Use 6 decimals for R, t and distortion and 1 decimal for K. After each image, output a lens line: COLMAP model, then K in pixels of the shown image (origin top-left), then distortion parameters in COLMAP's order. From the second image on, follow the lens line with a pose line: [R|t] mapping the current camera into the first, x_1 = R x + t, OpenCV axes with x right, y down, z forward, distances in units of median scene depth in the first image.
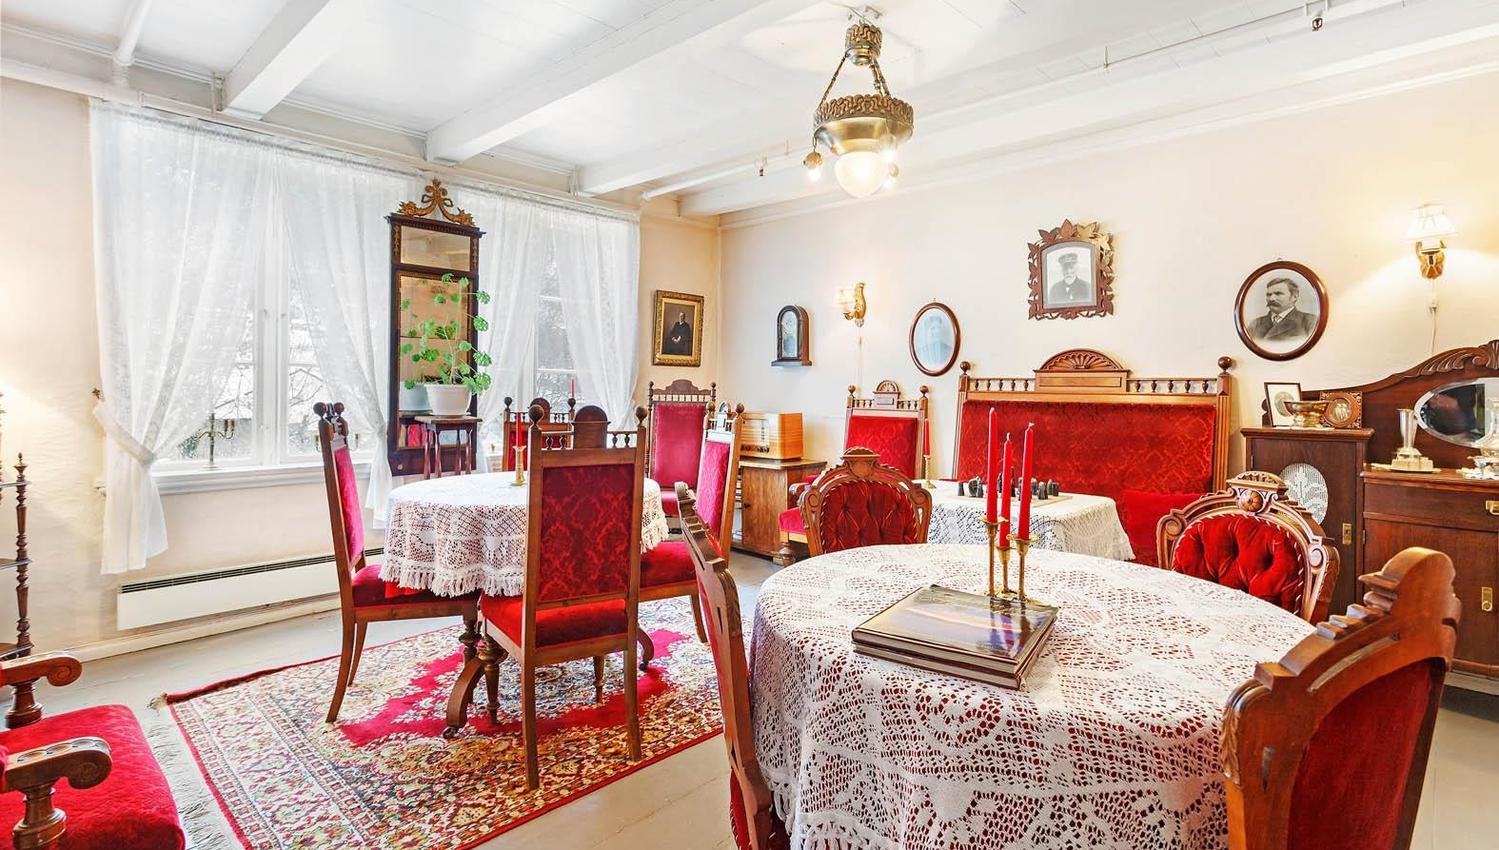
lens RADIAL K [[735.1, 0, 795.0], [0, 735.1, 390.5], [0, 0, 1]] dist [0.000194, 0.000009]
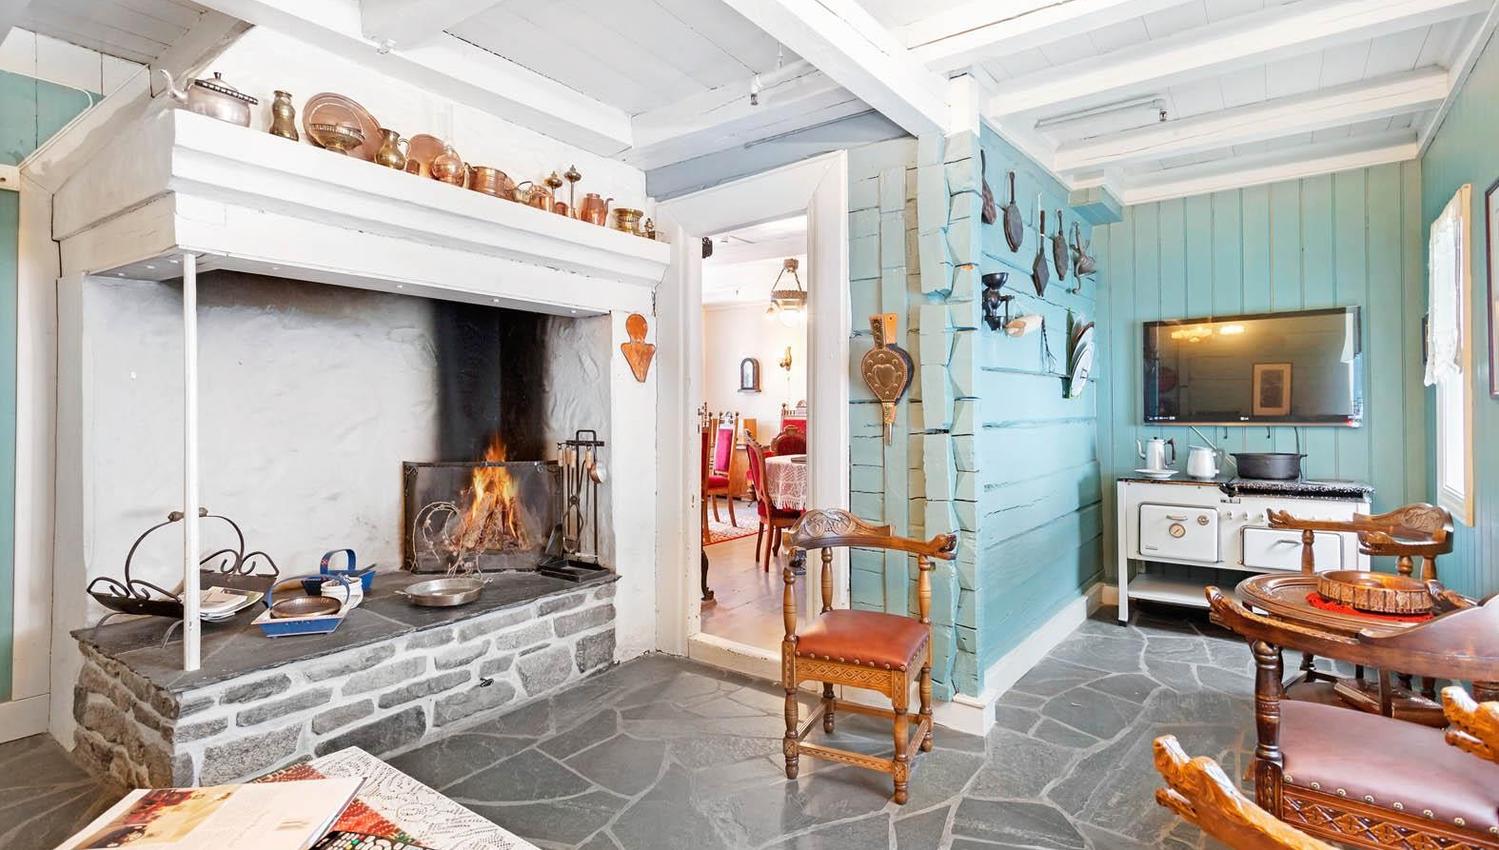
lens RADIAL K [[741.6, 0, 749.6], [0, 741.6, 442.5], [0, 0, 1]] dist [0.000314, 0.000002]
pose [[0.999048, -0.008433, 0.042791, -0.154099], [0.006389, 0.998843, 0.047672, 0.004398], [-0.043143, -0.047353, 0.997946, -1.474422]]
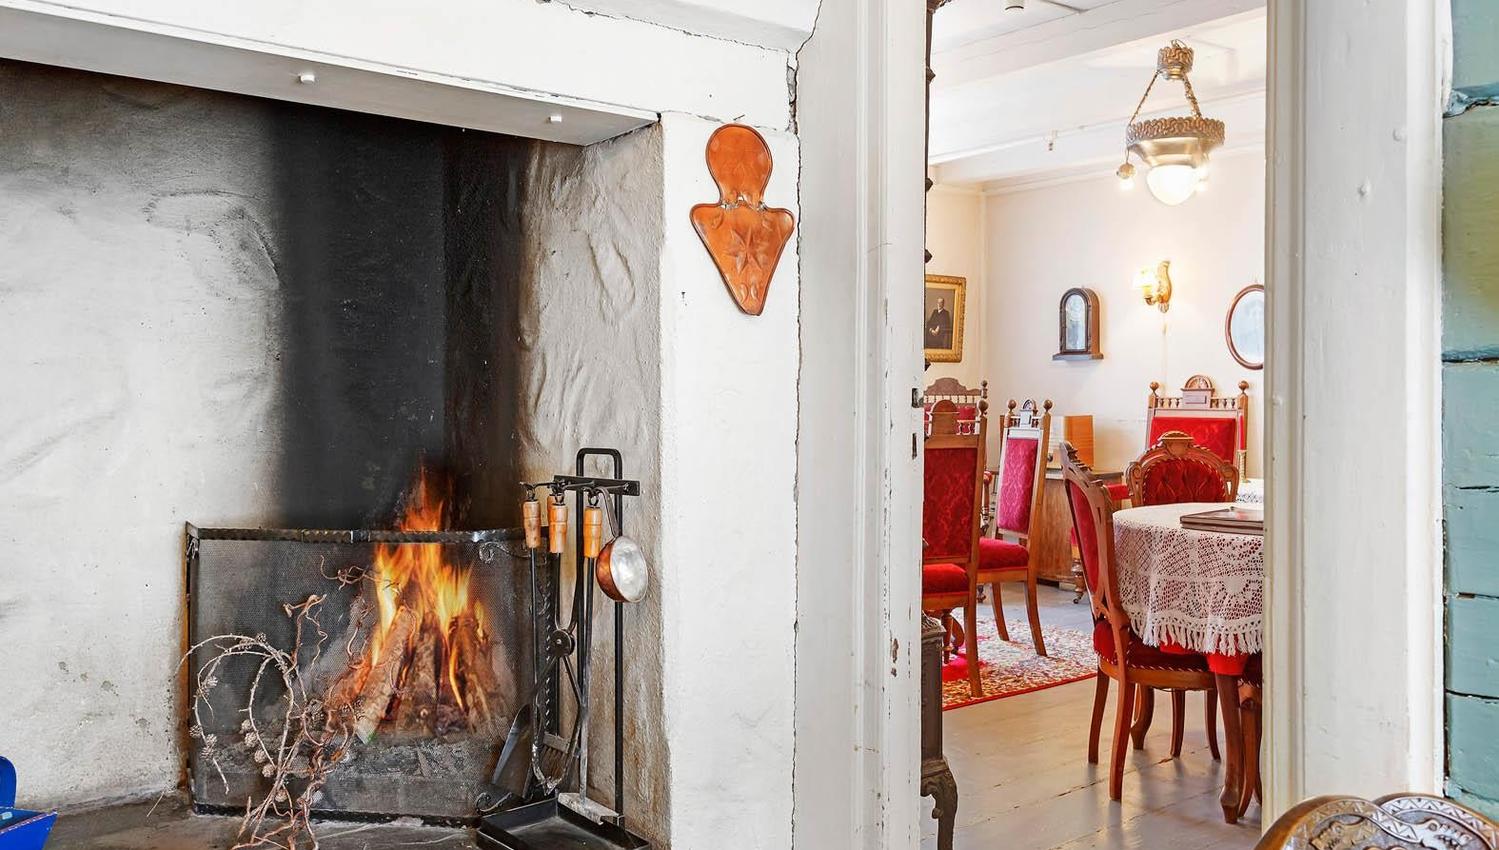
lens RADIAL K [[1248.6, 0, 749.5], [0, 1248.6, 425.0], [0, 0, 1]] dist [0.006313, 0.000650]
pose [[0.976279, -0.005153, -0.216453, -0.118782], [0.010158, 0.999706, 0.022014, 0.011316], [0.216276, -0.023690, 0.976045, -0.907386]]
